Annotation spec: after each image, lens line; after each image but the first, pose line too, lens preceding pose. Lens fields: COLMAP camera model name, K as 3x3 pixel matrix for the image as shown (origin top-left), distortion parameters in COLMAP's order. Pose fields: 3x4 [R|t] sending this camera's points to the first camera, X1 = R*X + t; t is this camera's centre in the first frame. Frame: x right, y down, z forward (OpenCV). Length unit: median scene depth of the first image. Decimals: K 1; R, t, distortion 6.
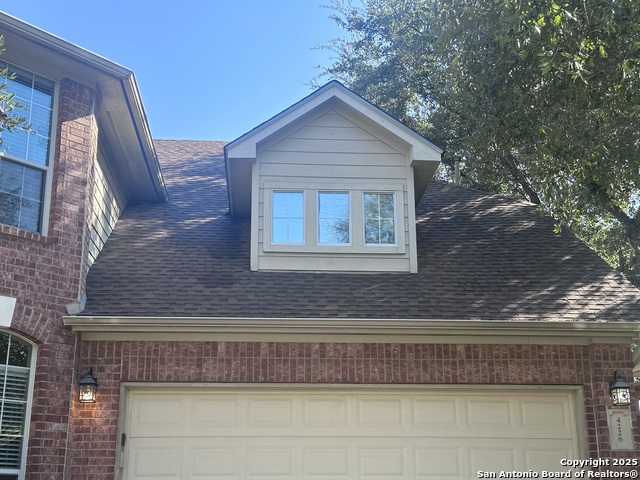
lens RADIAL K [[902.3, 0, 317.1], [0, 902.3, 239.9], [0, 0, 1]] dist [0.134851, 0.000000]
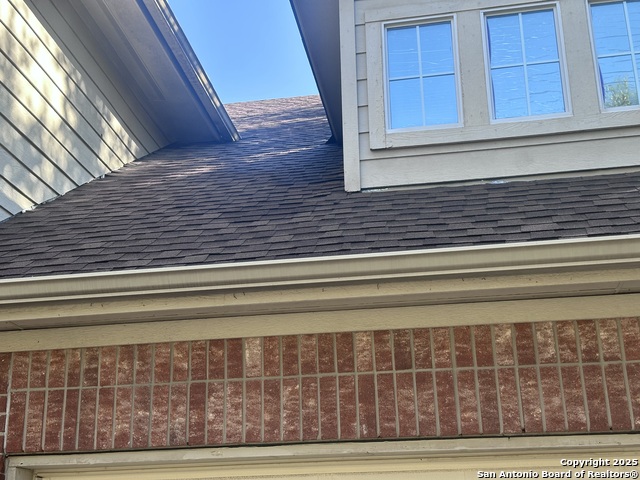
lens RADIAL K [[902.3, 0, 319.6], [0, 902.3, 243.2], [0, 0, 1]] dist [0.134851, 0.000000]
pose [[0.975019, -0.091548, -0.202377, 0.003493], [0.079096, 0.994490, -0.068800, 0.101251], [0.207560, 0.051074, 0.976888, 0.629311]]
